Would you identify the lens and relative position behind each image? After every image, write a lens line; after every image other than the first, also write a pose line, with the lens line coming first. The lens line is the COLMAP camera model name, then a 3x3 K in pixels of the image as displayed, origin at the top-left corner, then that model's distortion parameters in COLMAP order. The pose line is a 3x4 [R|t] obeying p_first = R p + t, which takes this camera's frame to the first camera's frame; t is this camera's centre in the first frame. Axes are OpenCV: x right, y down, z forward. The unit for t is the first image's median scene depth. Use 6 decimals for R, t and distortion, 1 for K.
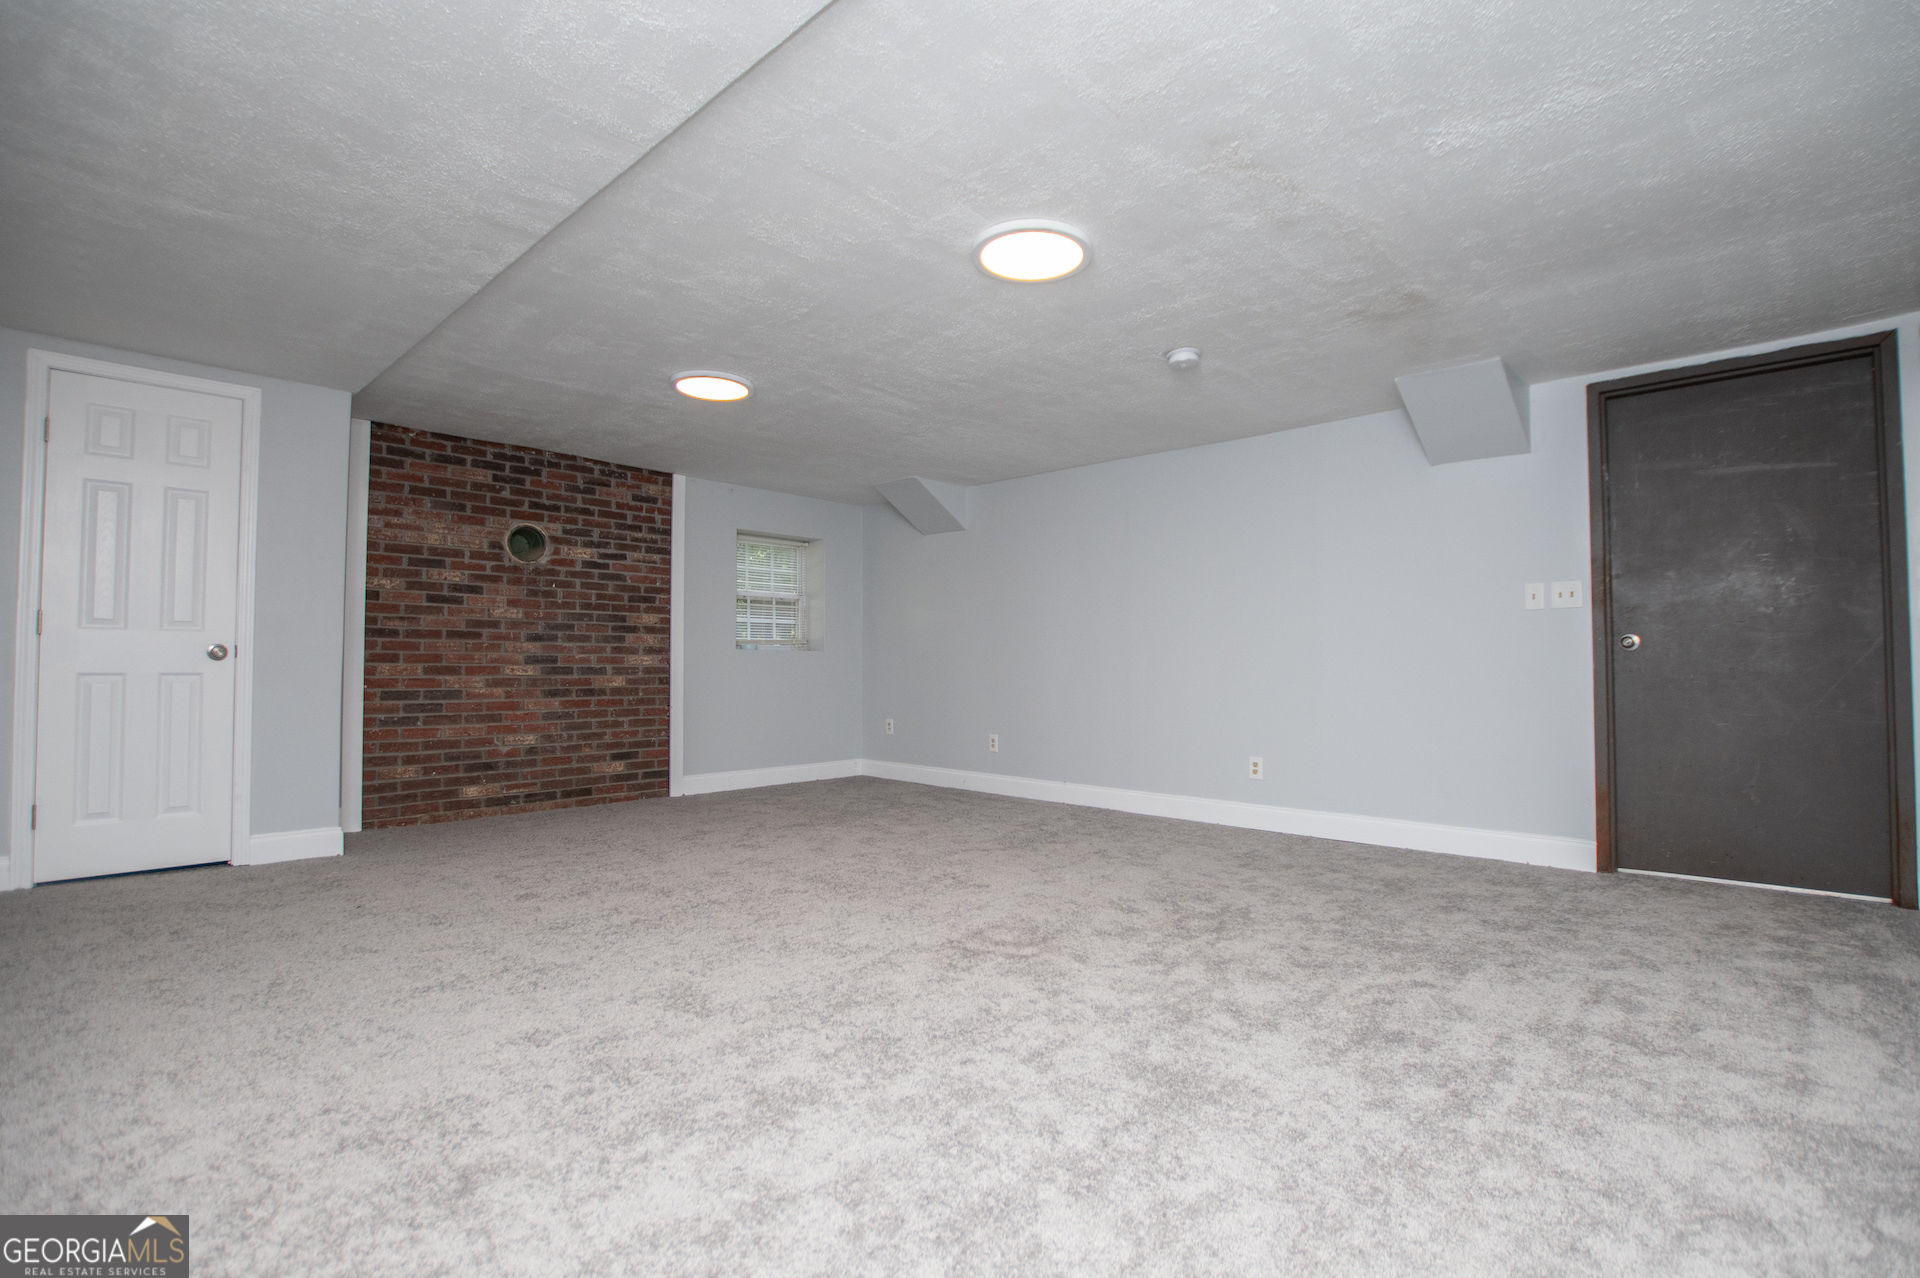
lens RADIAL K [[915.1, 0, 959.9], [0, 915.1, 641.9], [0, 0, 1]] dist [-0.002418, 0.001011]
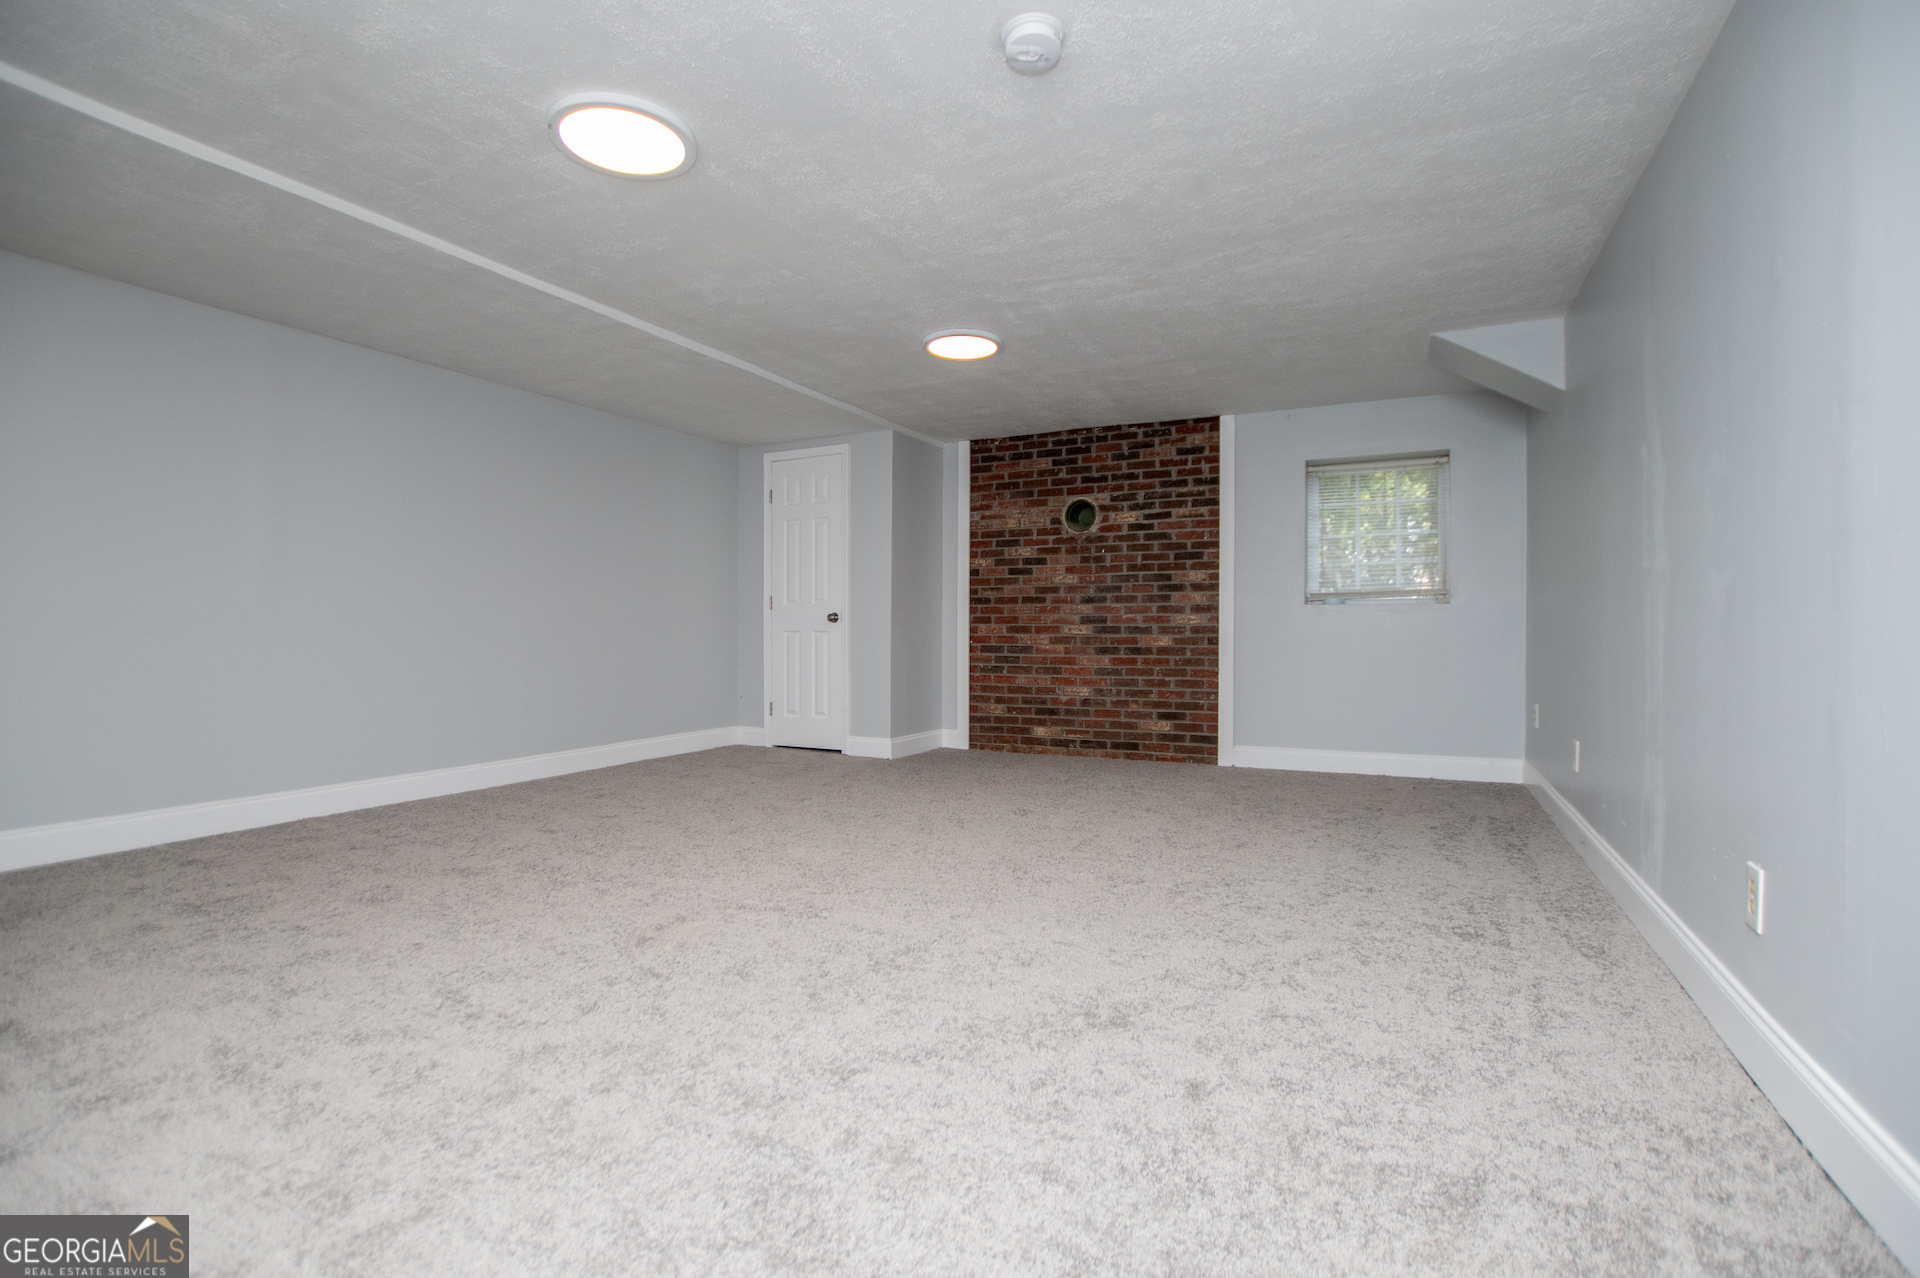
lens RADIAL K [[872.1, 0, 958.6], [0, 872.1, 635.9], [0, 0, 1]] dist [-0.004533, -0.000009]
pose [[0.307974, 0.002357, -0.951392, 0.479530], [0.025904, 0.999605, 0.010861, 0.022788], [0.951042, -0.027989, 0.307791, 0.516187]]
